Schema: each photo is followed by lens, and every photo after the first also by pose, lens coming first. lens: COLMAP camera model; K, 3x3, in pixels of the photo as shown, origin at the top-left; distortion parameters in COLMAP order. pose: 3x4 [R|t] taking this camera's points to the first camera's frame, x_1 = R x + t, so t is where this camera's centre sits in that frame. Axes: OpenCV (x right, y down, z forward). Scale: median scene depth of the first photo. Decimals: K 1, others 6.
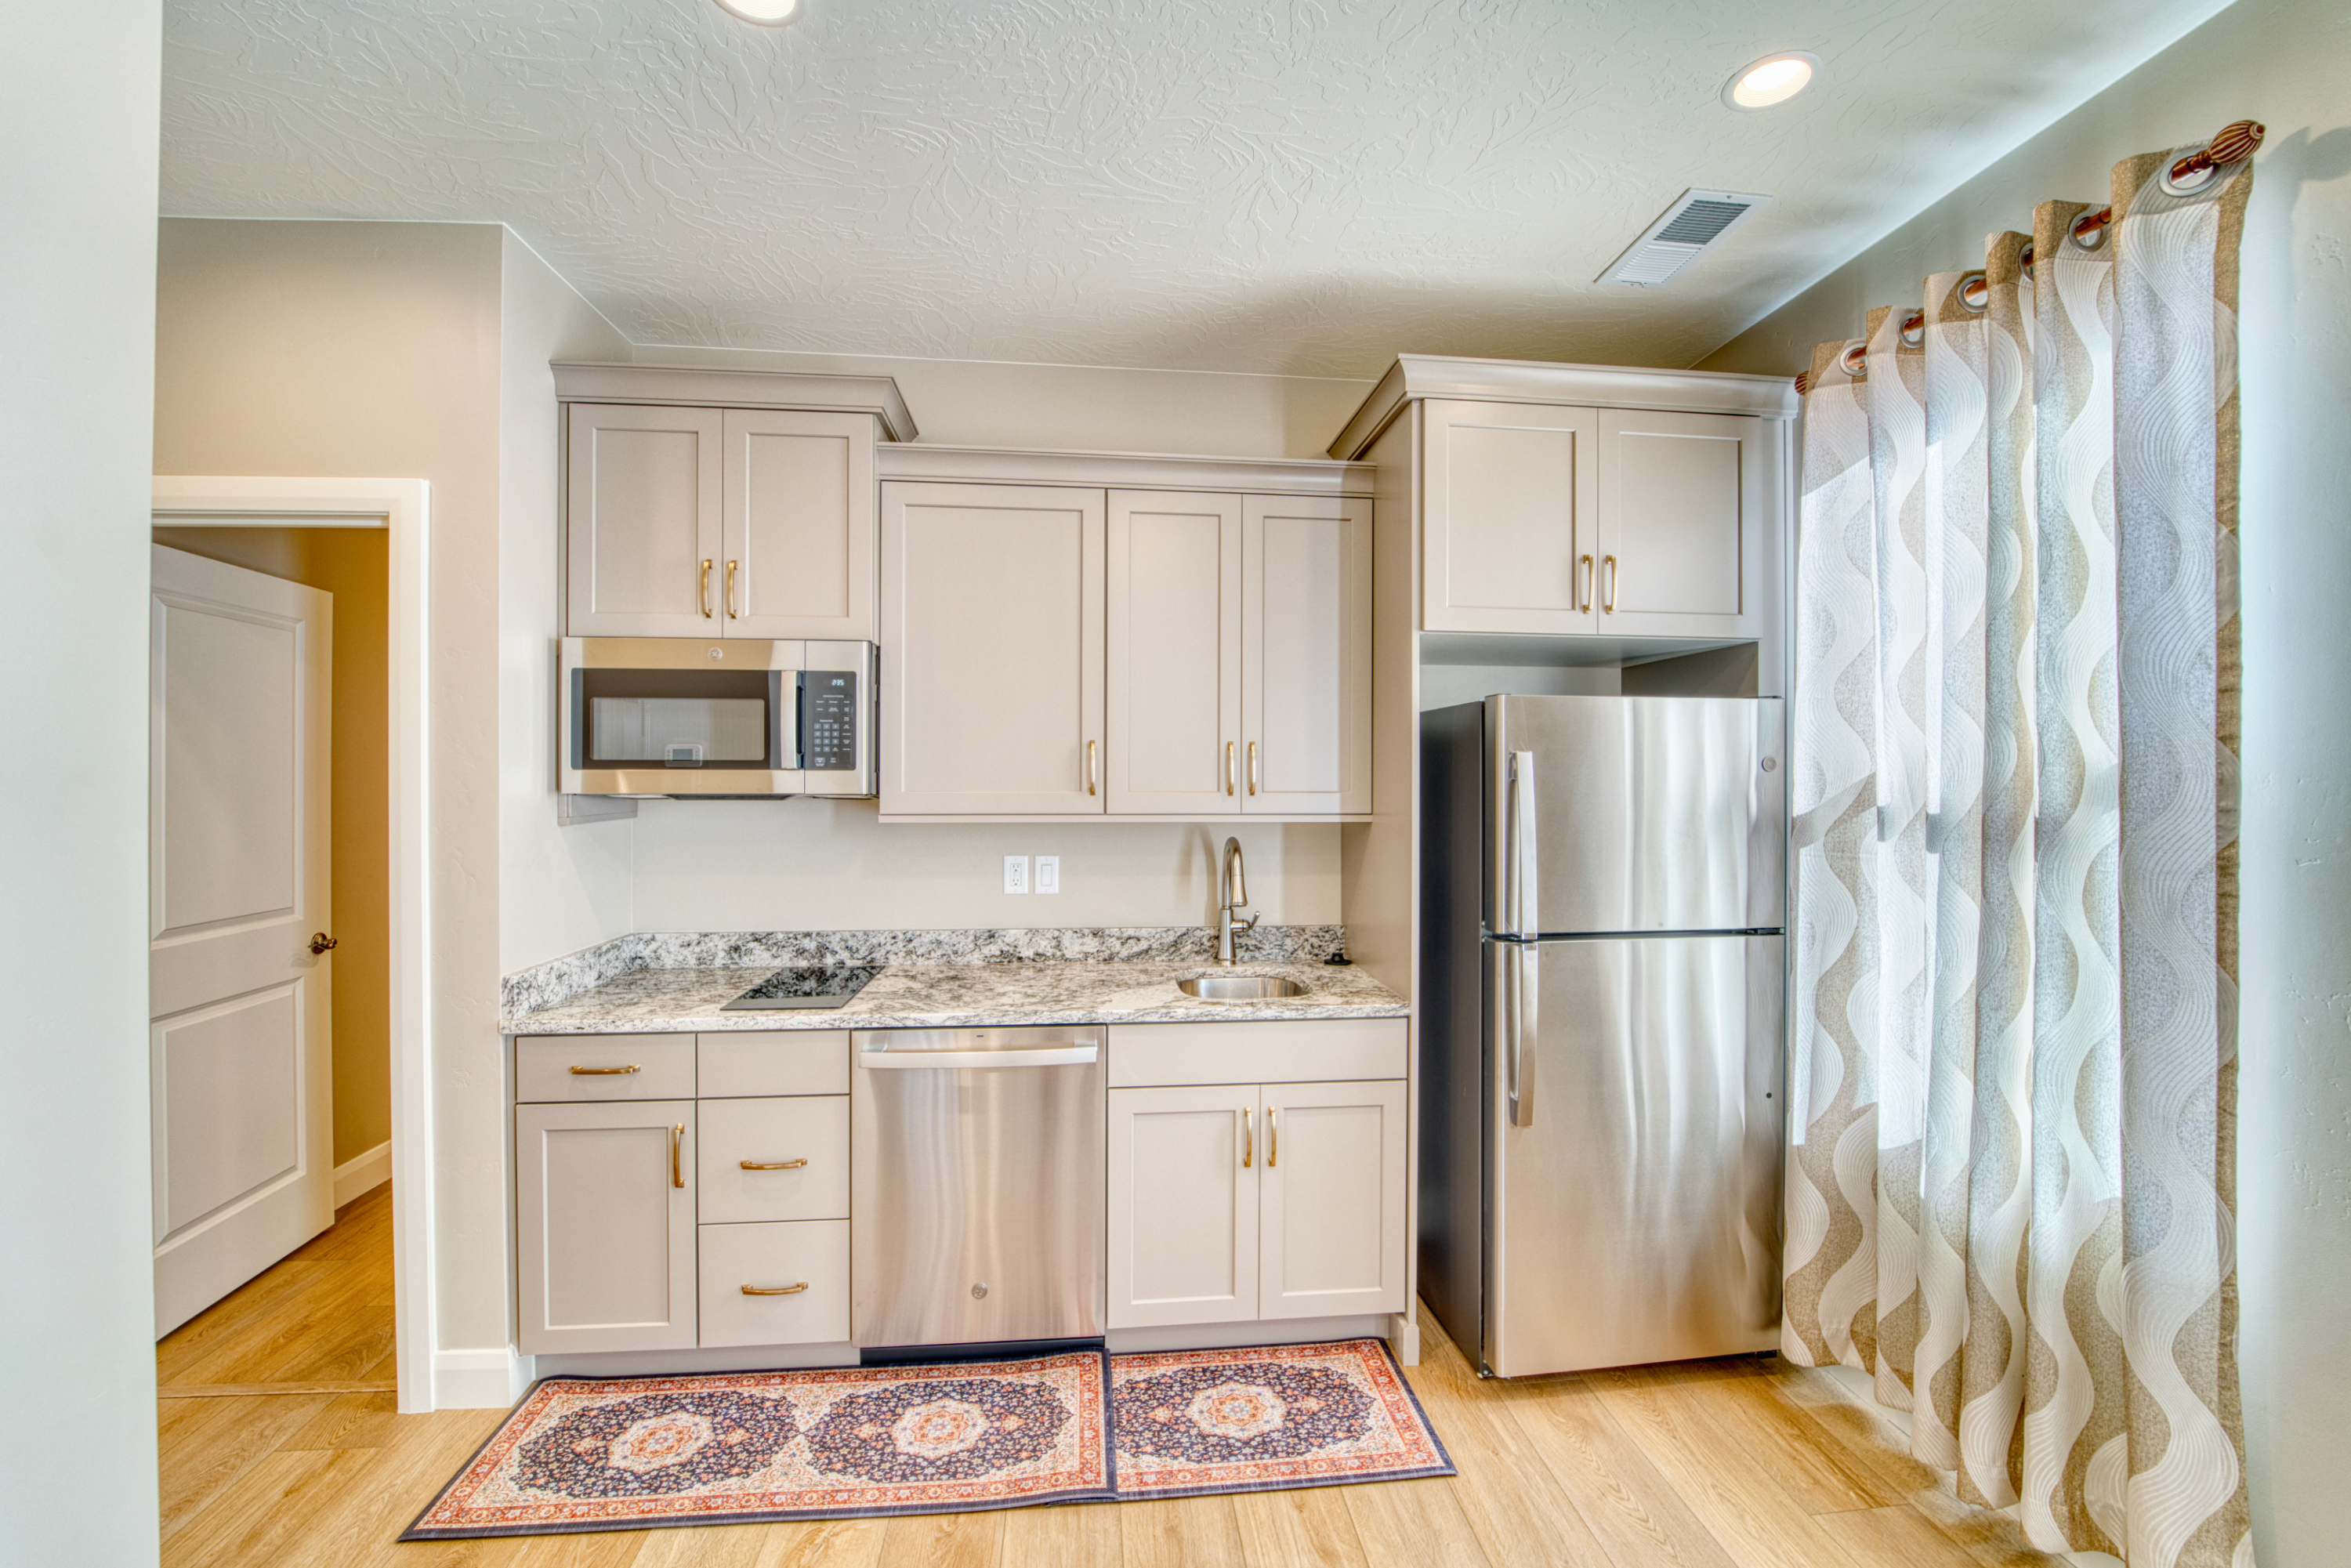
lens RADIAL K [[962.1, 0, 1185.3], [0, 962.1, 773.0], [0, 0, 1]] dist [-0.021134, 0.000452]
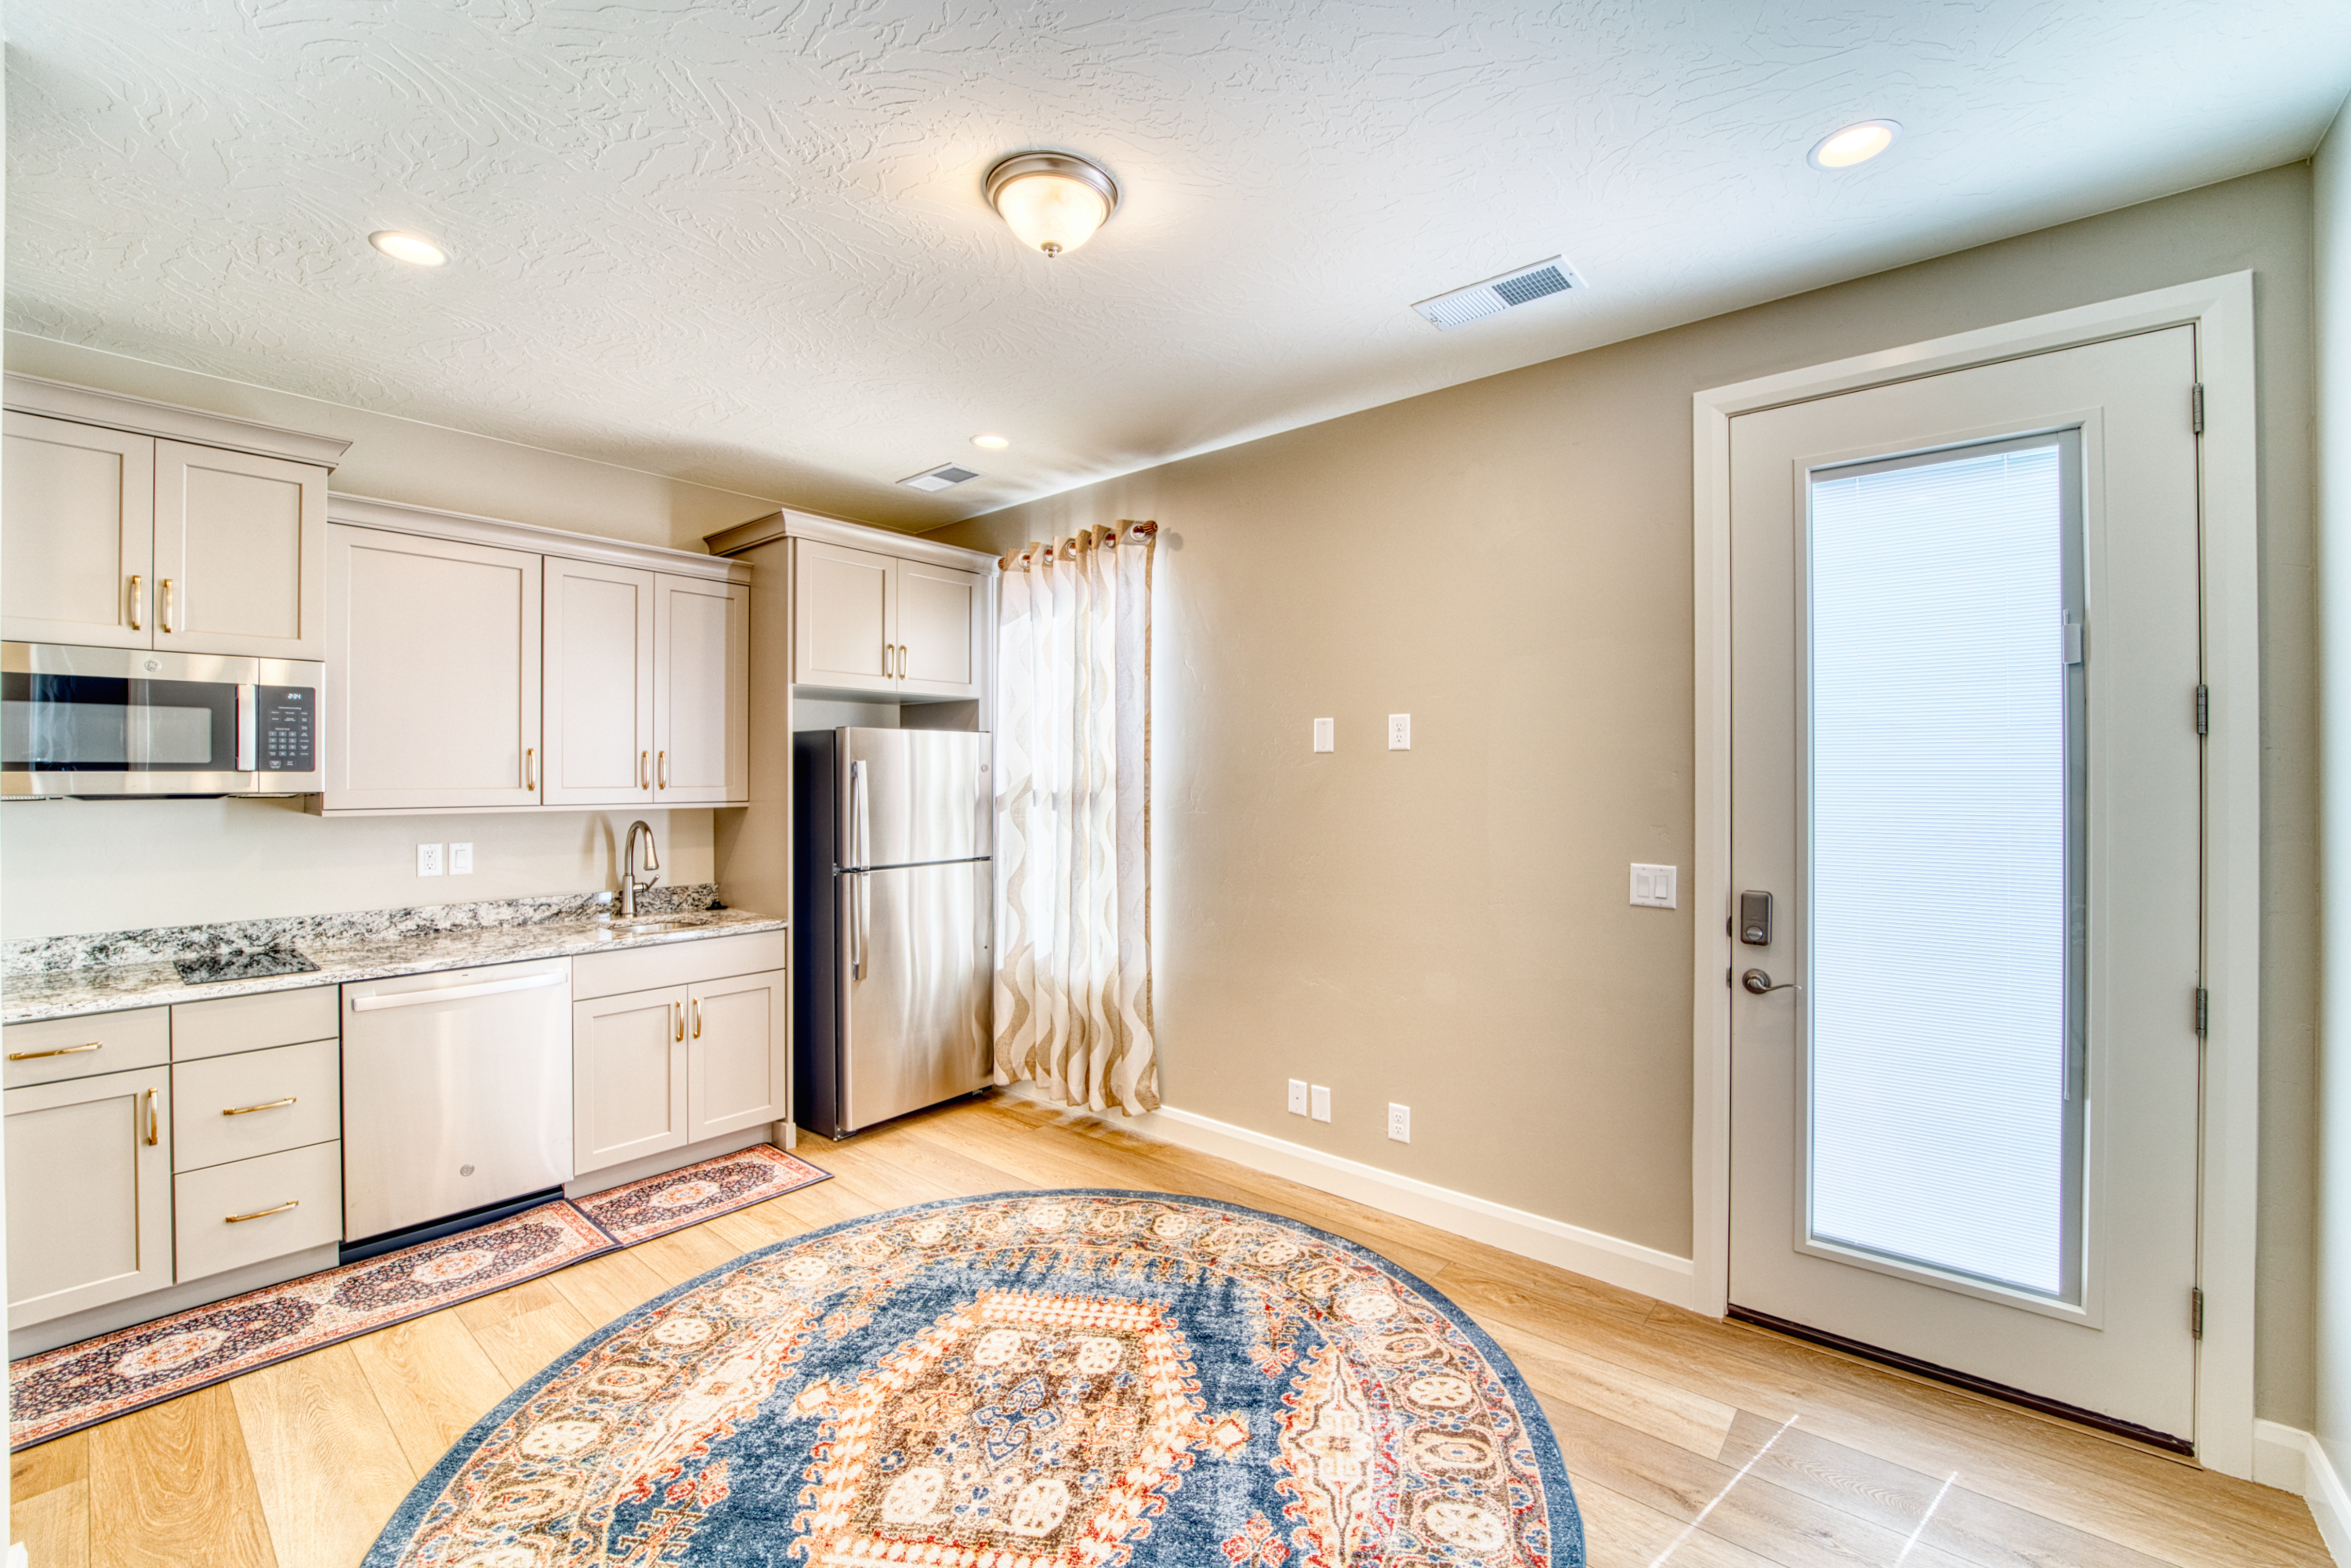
lens RADIAL K [[962.1, 0, 1177.7], [0, 962.1, 774.5], [0, 0, 1]] dist [-0.021134, 0.000452]
pose [[0.723090, -0.002230, 0.690751, -0.407042], [0.000940, 0.999997, 0.002245, -0.001307], [-0.690753, -0.000974, 0.723090, -0.609113]]
